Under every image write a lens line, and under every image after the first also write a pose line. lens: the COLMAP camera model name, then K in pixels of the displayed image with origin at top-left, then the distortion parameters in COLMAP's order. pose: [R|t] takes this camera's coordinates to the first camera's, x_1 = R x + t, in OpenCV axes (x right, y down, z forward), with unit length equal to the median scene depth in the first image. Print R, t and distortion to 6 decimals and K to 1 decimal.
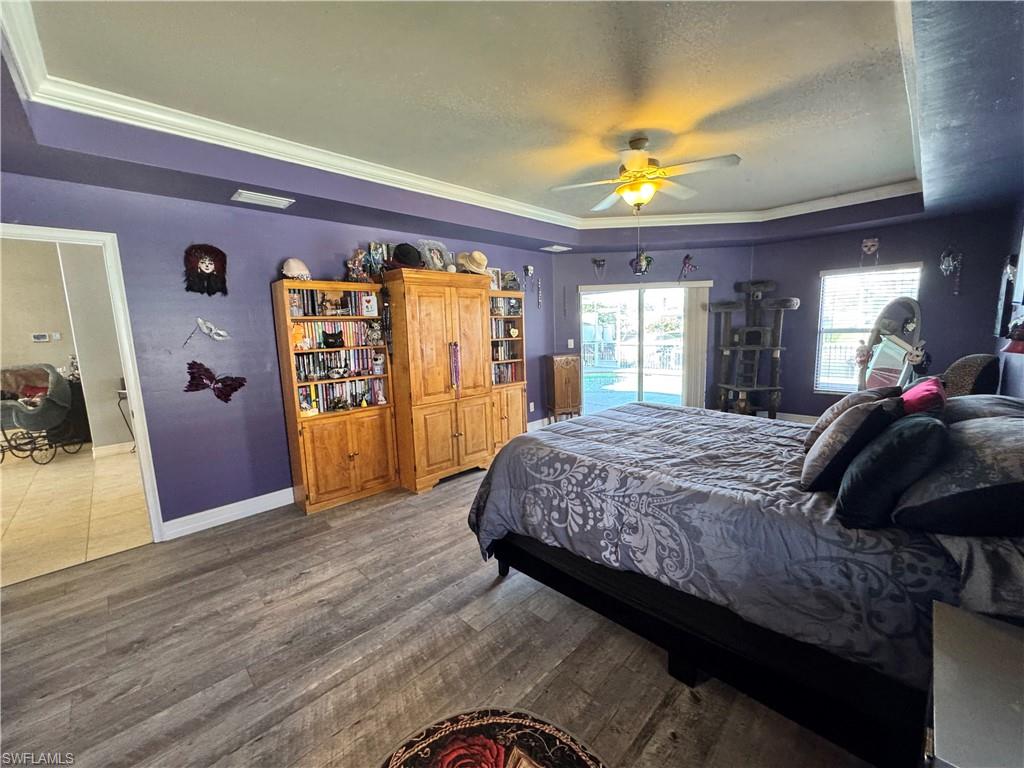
lens RADIAL K [[410.2, 0, 511.4], [0, 410.2, 384.0], [0, 0, 1]] dist [-0.002550, -0.000258]
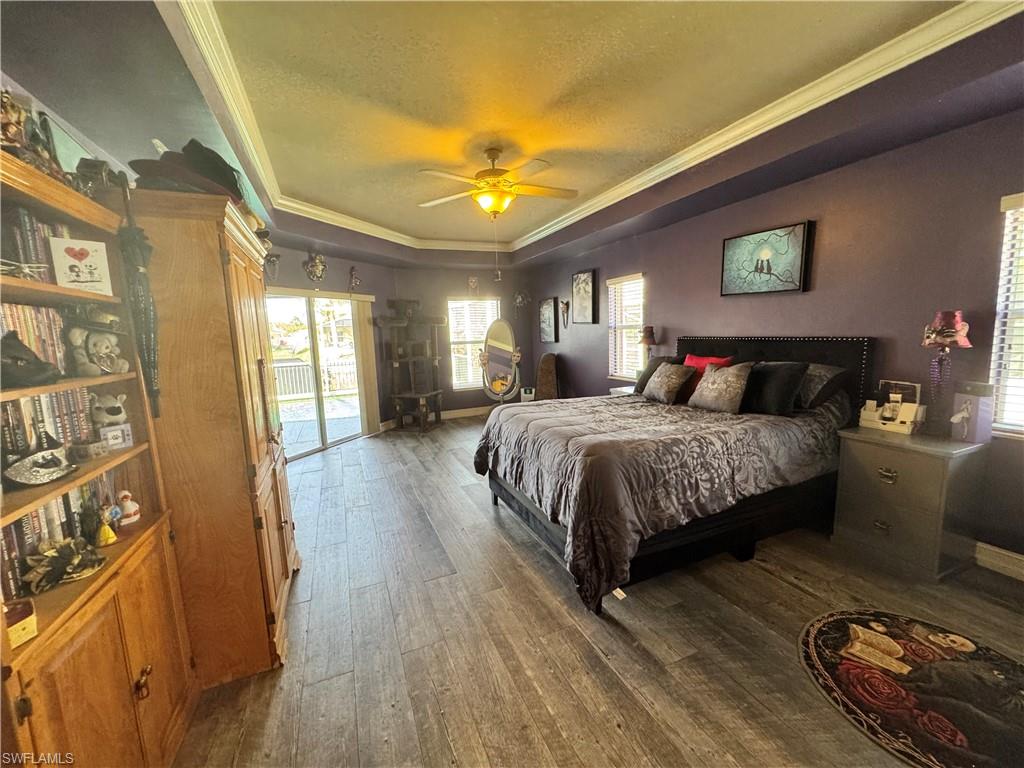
lens RADIAL K [[410.2, 0, 511.4], [0, 410.2, 384.0], [0, 0, 1]] dist [-0.002550, -0.000258]
pose [[0.368186, -0.097875, 0.924586, -0.986371], [0.153302, 0.987223, 0.043458, -0.079387], [-0.917026, 0.125741, 0.378486, 0.936045]]
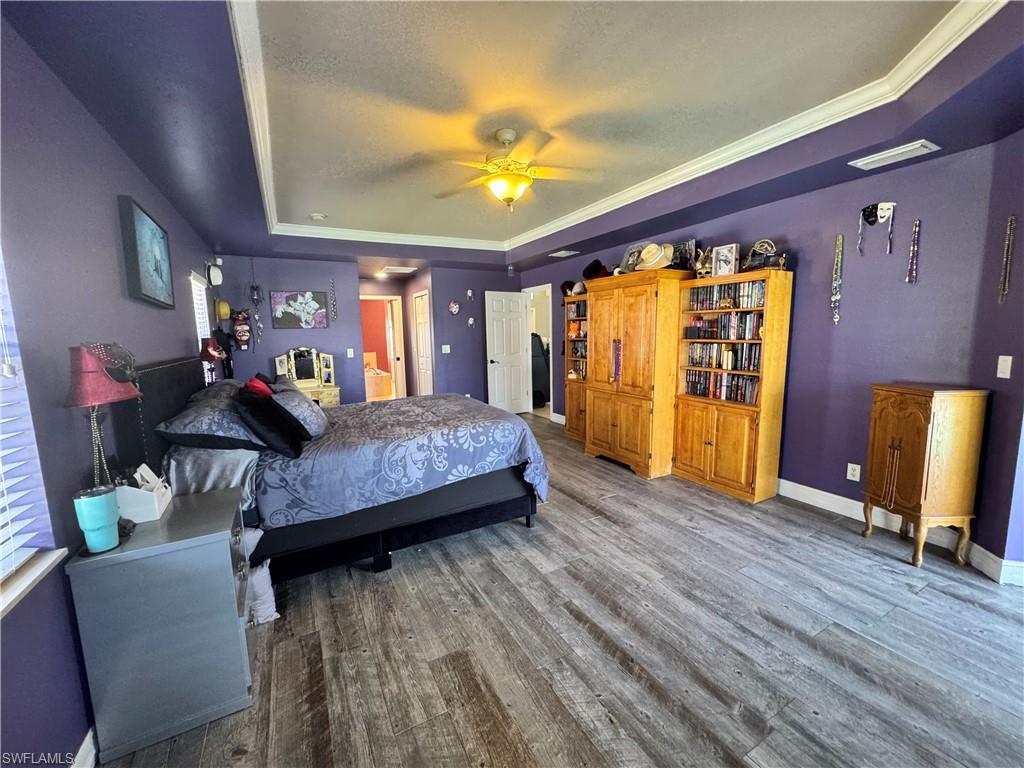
lens RADIAL K [[410.2, 0, 511.4], [0, 410.2, 384.0], [0, 0, 1]] dist [-0.002550, -0.000258]
pose [[-0.276646, 0.162209, -0.947183, 1.861422], [-0.102546, 0.975040, 0.196931, -0.325558], [0.955485, 0.151610, -0.253107, 1.936349]]
